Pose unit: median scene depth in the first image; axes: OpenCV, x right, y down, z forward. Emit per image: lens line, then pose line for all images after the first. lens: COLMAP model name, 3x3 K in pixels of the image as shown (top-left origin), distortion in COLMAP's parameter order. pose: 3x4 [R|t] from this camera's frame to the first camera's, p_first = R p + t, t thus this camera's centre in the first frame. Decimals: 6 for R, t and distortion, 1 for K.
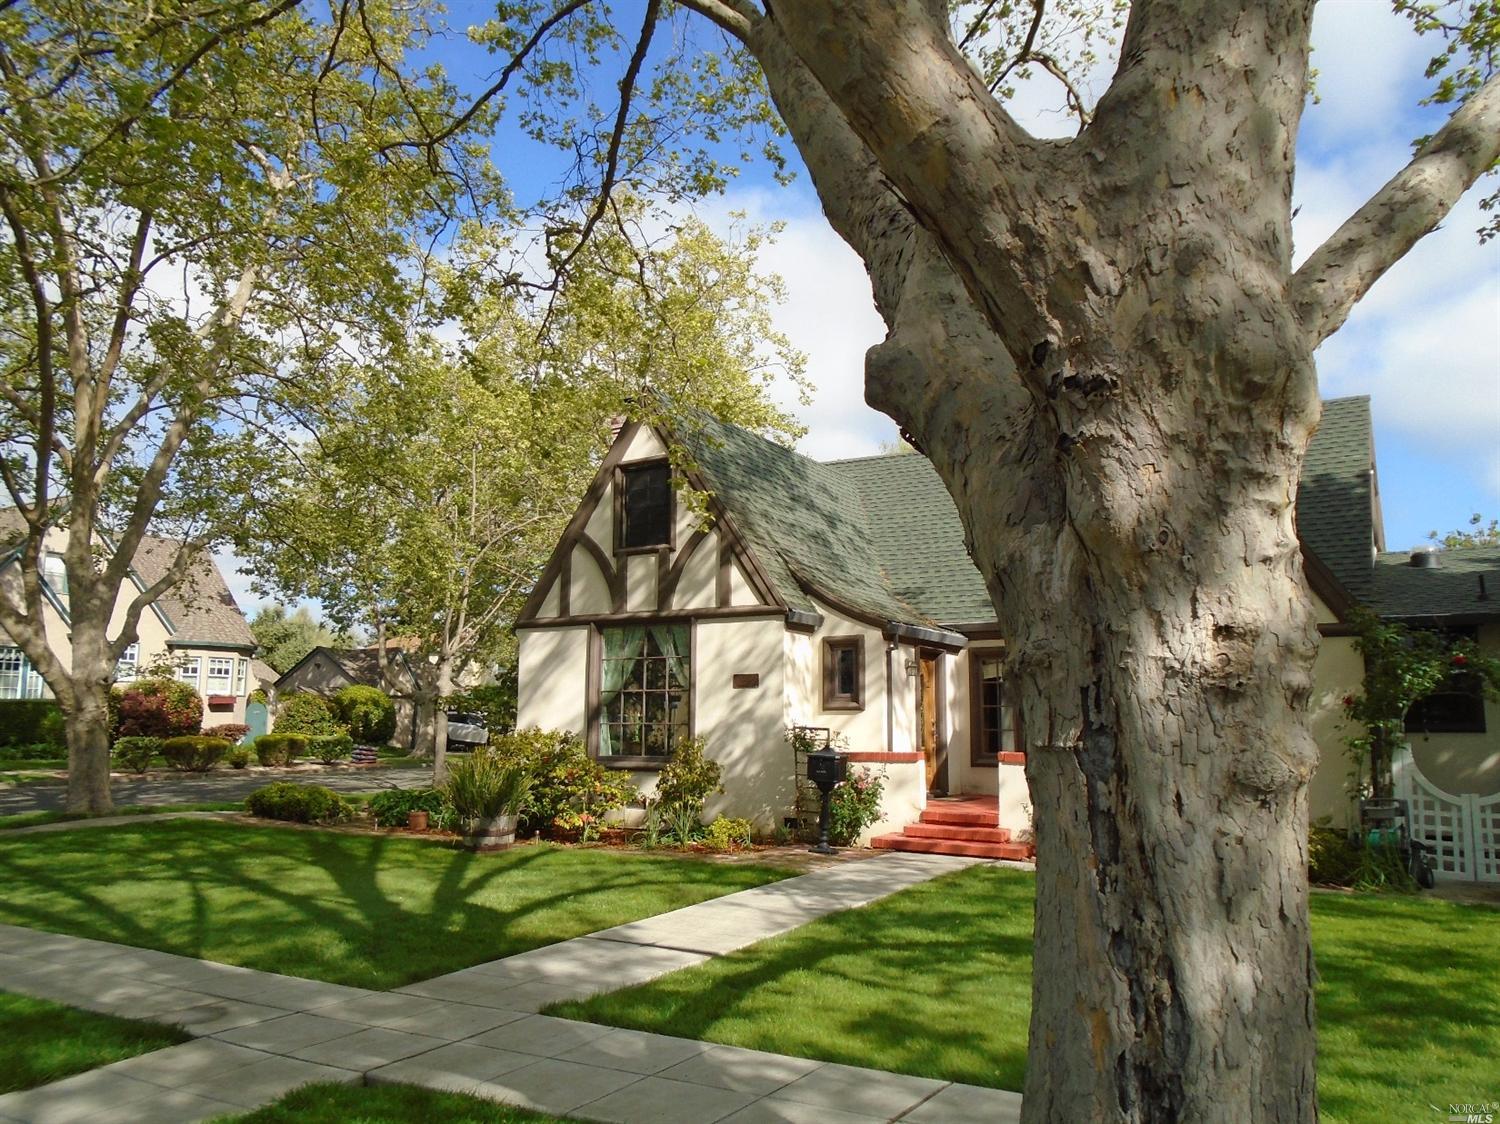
lens RADIAL K [[1151.0, 0, 754.2], [0, 1151.0, 568.5], [0, 0, 1]] dist [-0.006157, 0.005142]
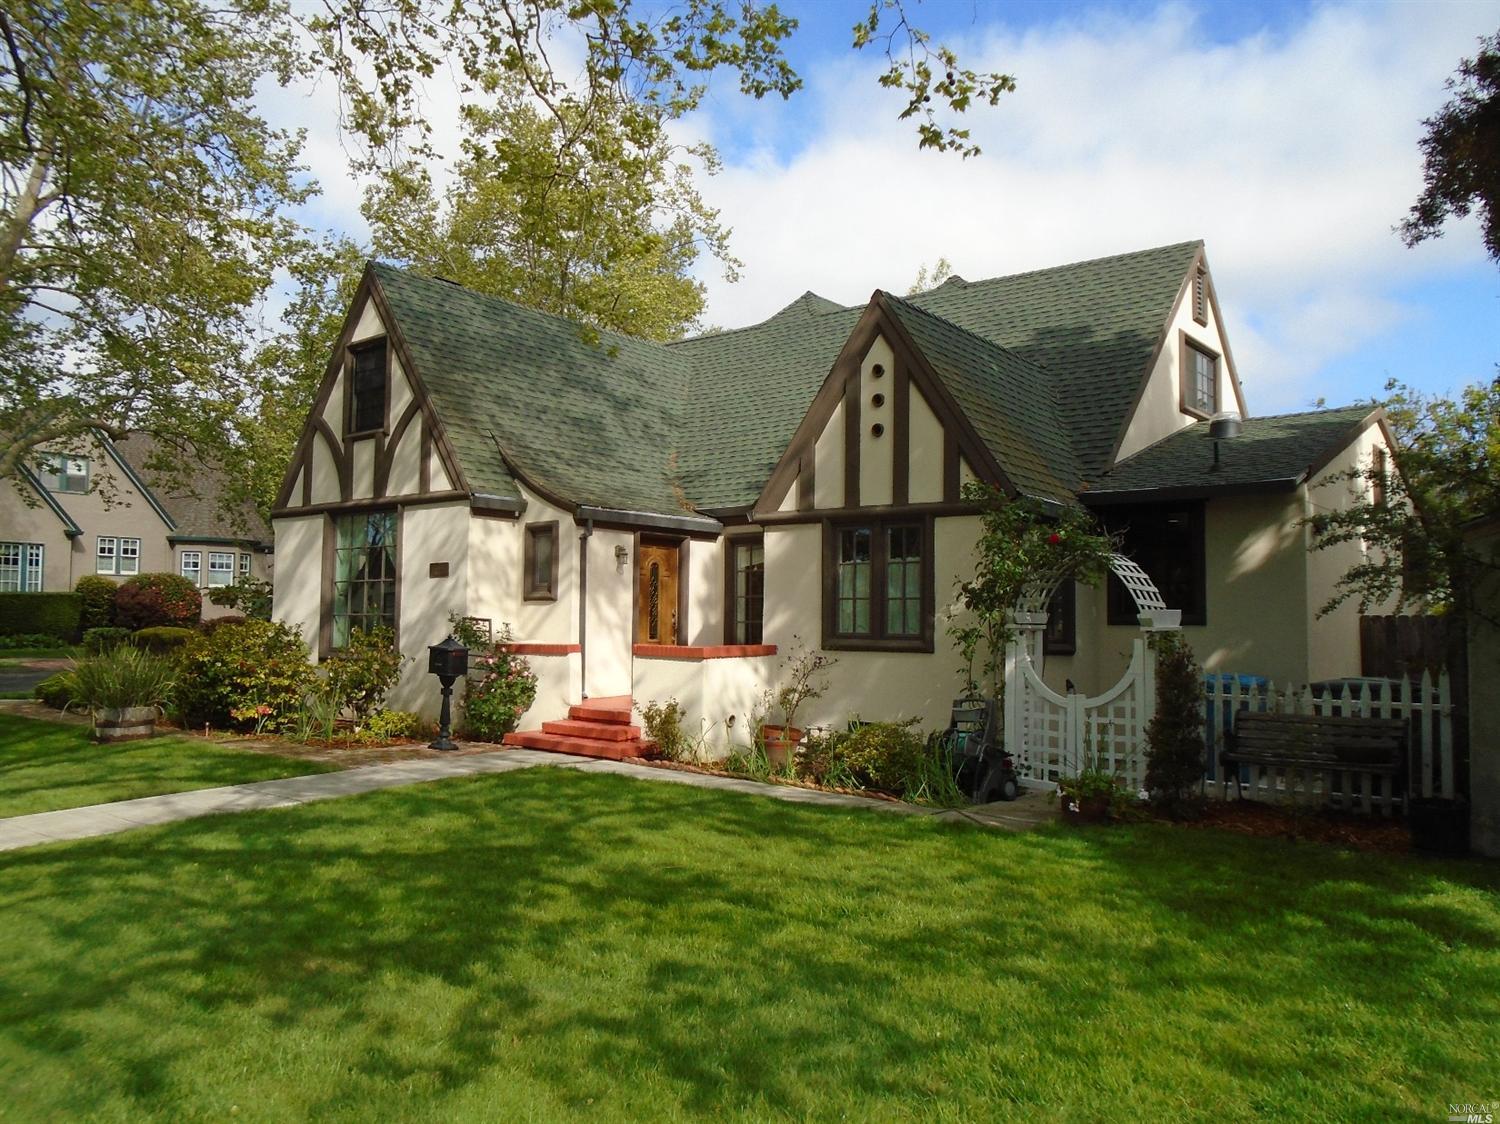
lens RADIAL K [[1151.0, 0, 748.9], [0, 1151.0, 552.9], [0, 0, 1]] dist [-0.006157, 0.005142]
pose [[0.990985, -0.006653, -0.133808, 0.354310], [0.017189, 0.996826, 0.077737, 0.013300], [0.132866, -0.079336, 0.987954, 0.087712]]
